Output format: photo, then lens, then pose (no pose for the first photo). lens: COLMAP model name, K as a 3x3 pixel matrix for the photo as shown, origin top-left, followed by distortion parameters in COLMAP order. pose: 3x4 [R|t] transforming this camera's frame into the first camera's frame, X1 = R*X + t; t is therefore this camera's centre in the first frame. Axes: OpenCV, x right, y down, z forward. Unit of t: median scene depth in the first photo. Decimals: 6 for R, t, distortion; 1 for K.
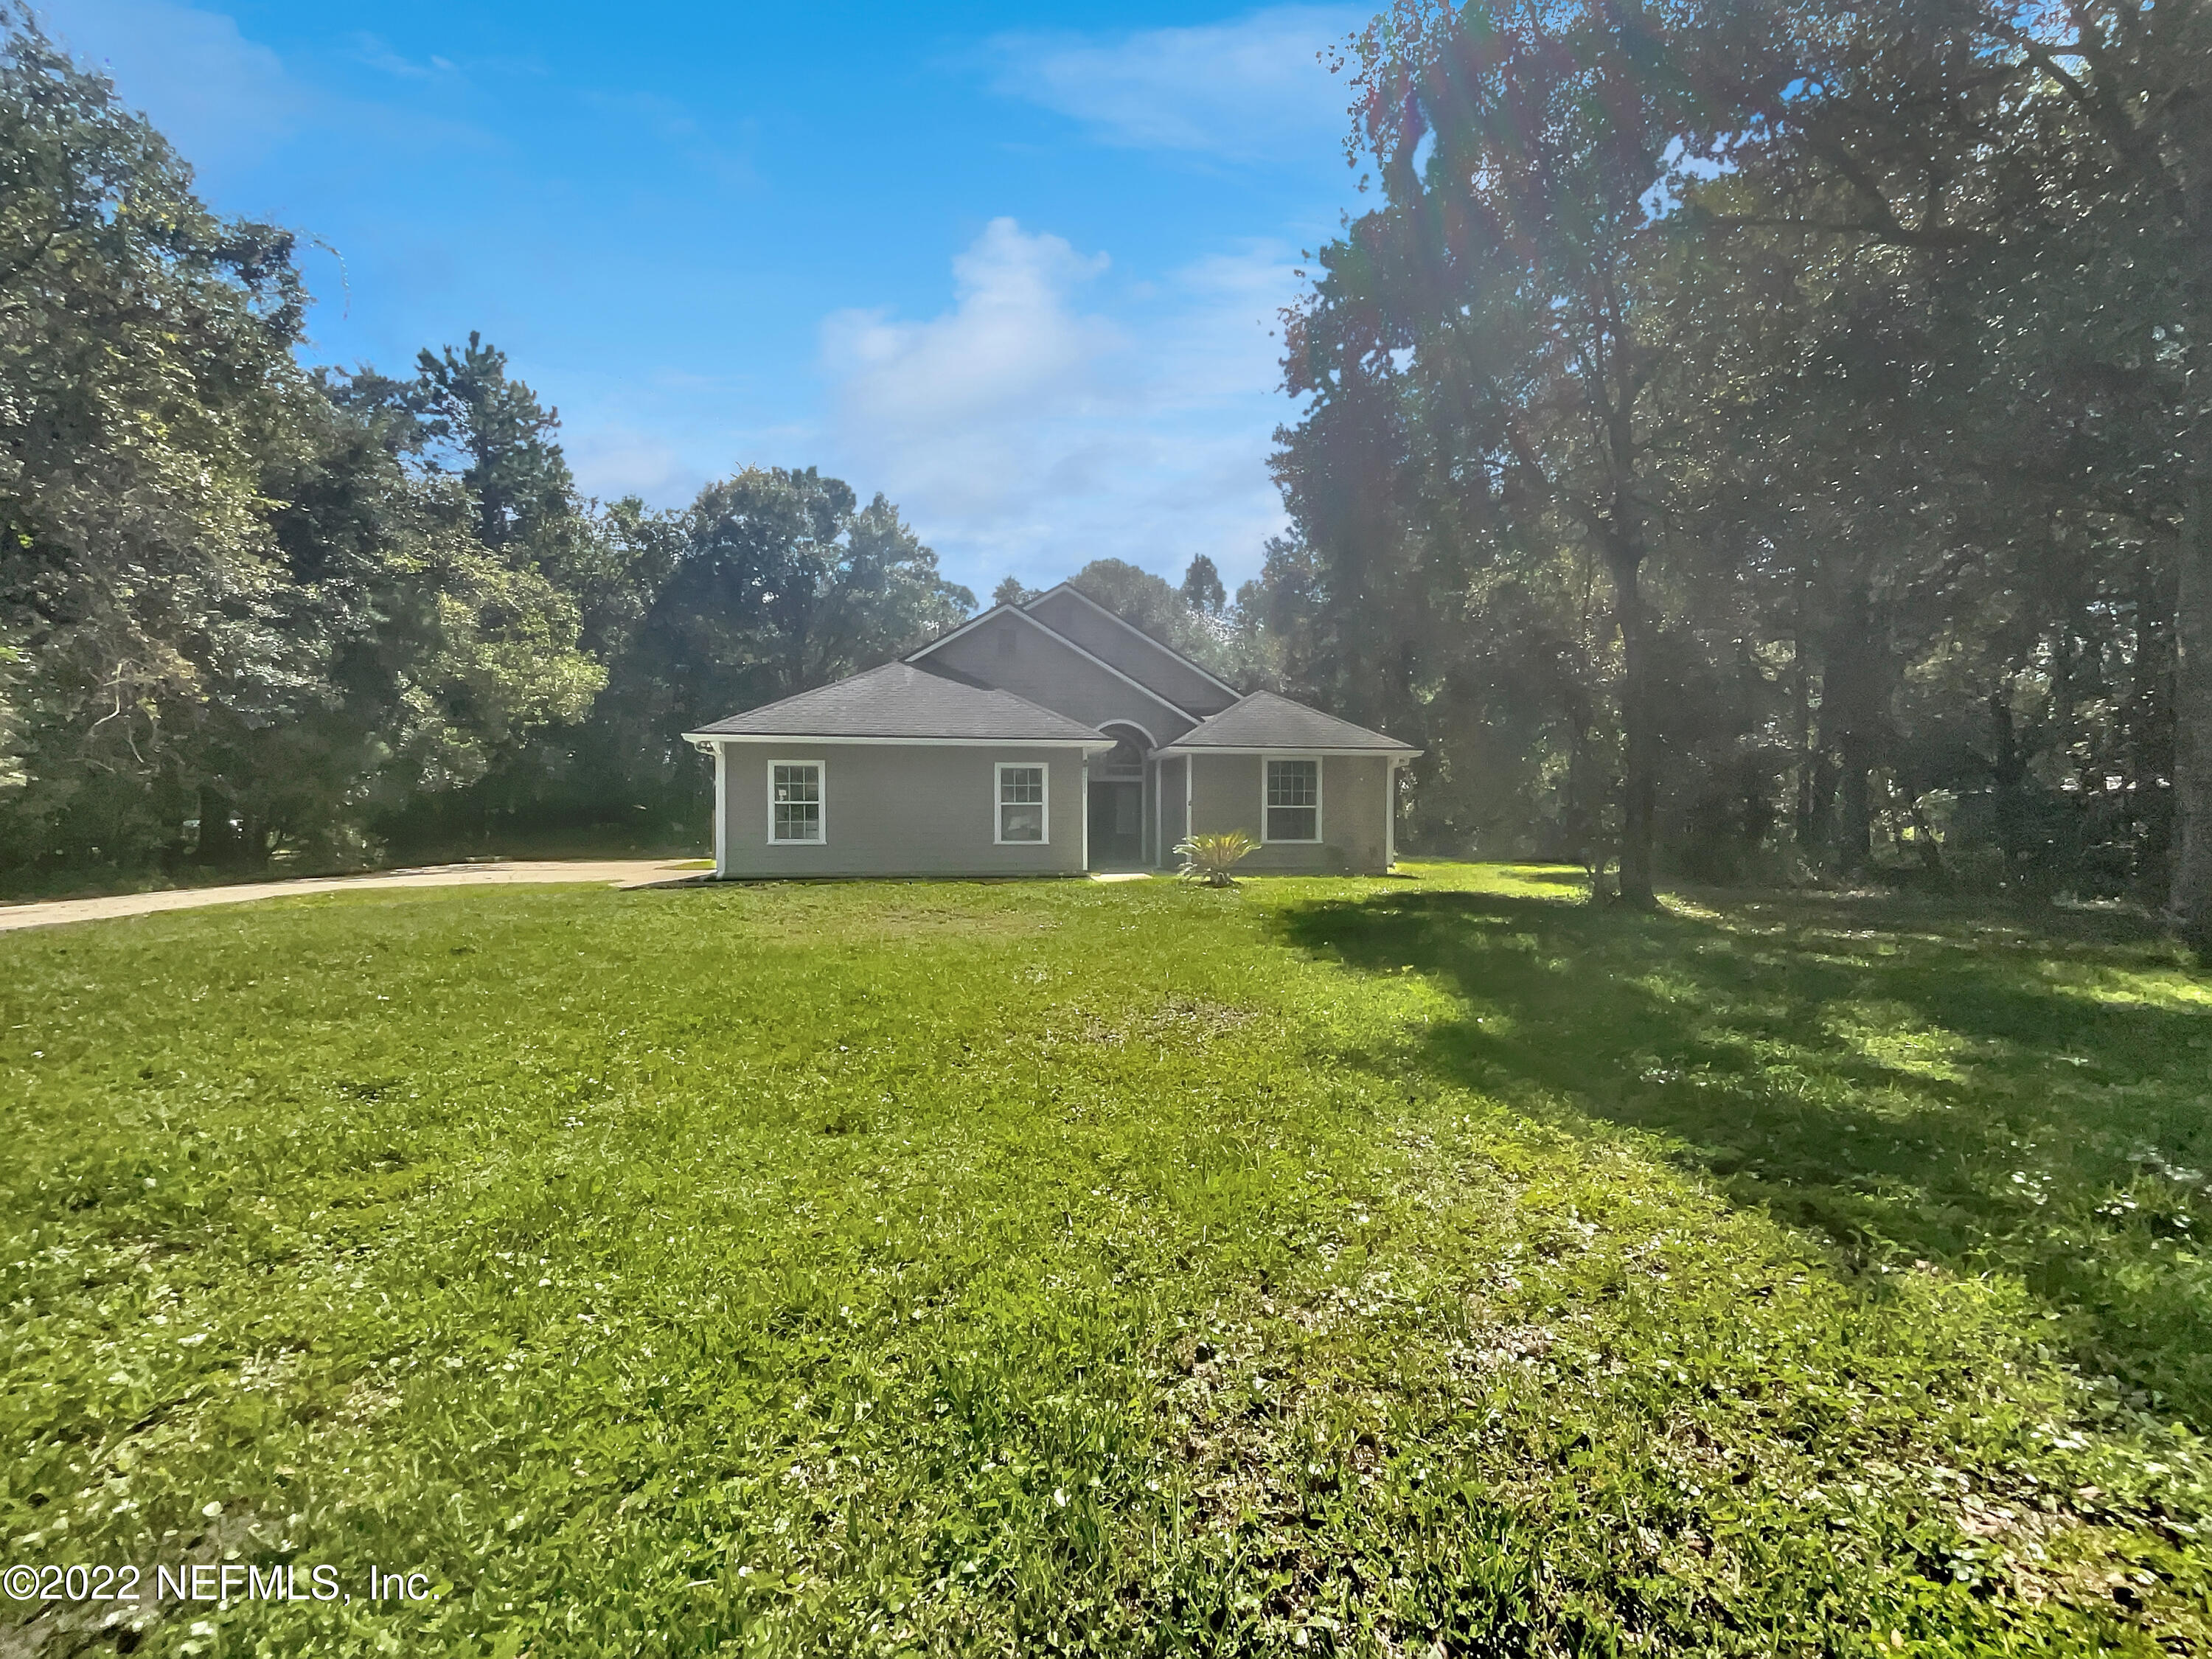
lens RADIAL K [[888.8, 0, 1106.0], [0, 888.8, 829.5], [0, 0, 1]] dist [0.000042, -0.000019]
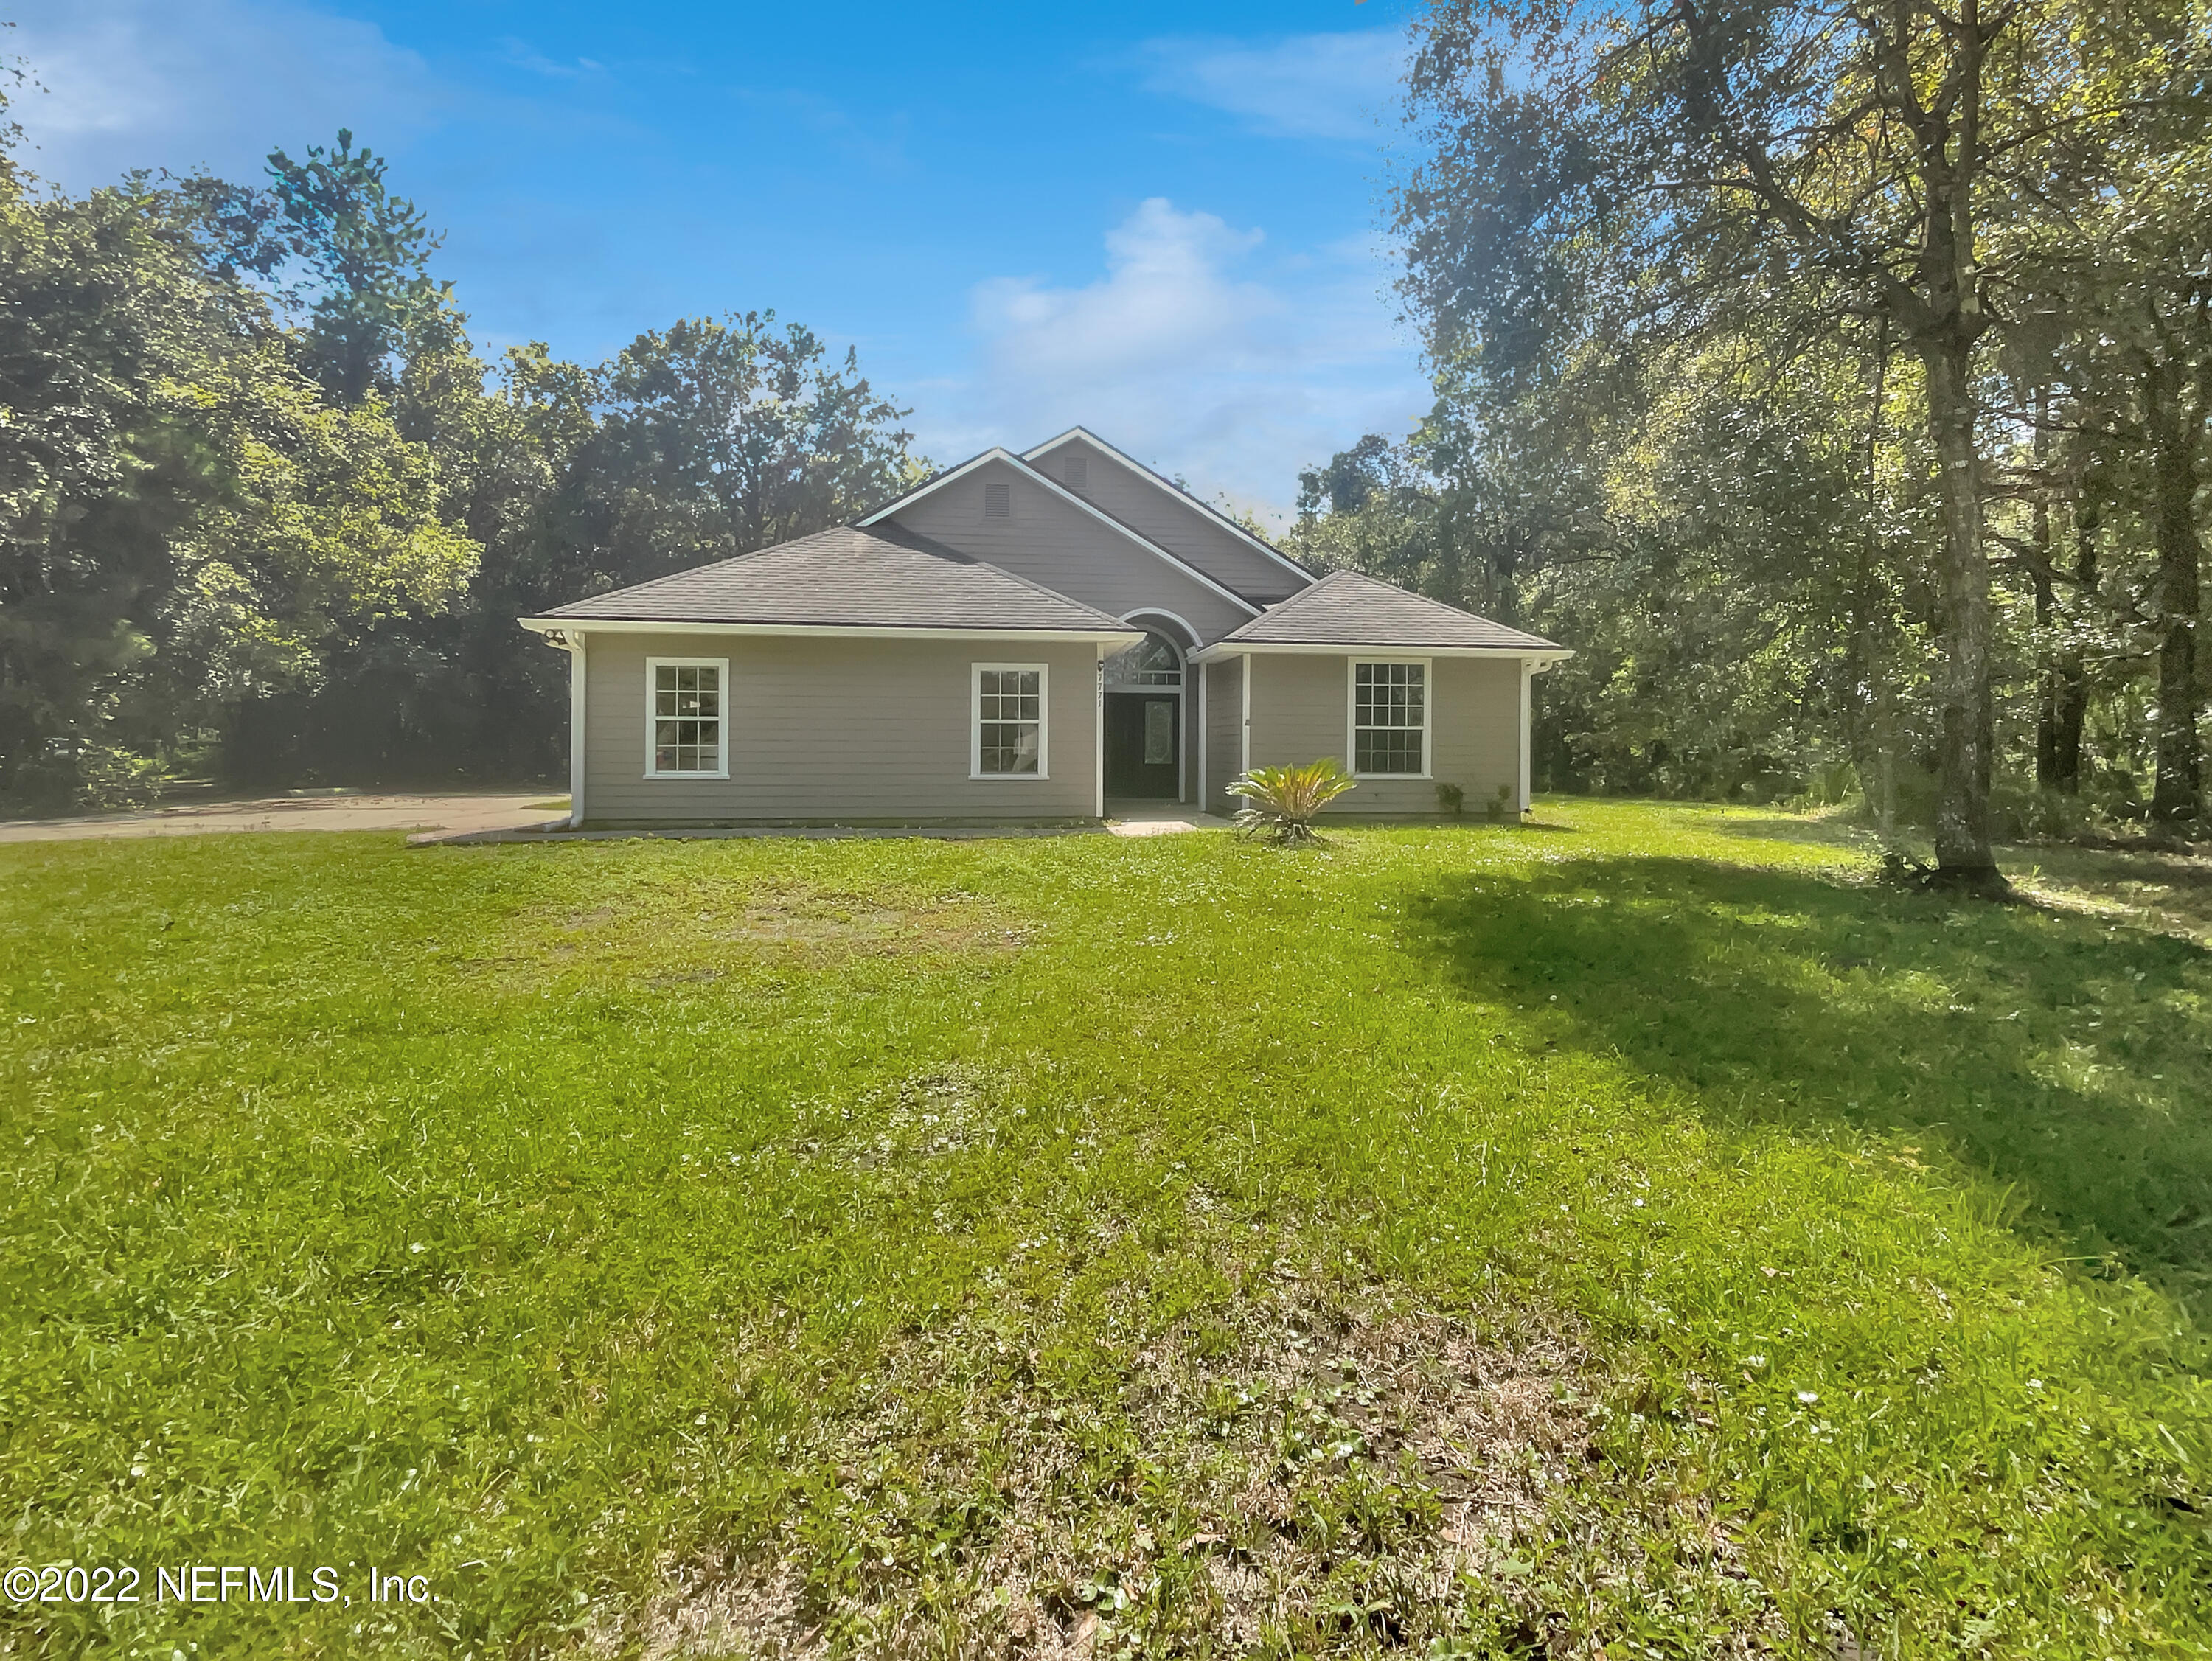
lens RADIAL K [[888.6, 0, 1105.2], [0, 888.6, 736.7], [0, 0, 1]] dist [-0.020317, 0.000041]
pose [[0.999229, 0.005389, -0.038877, 0.007465], [-0.006020, 0.999852, -0.016117, -0.006087], [0.038784, 0.016338, 0.999114, 0.288199]]
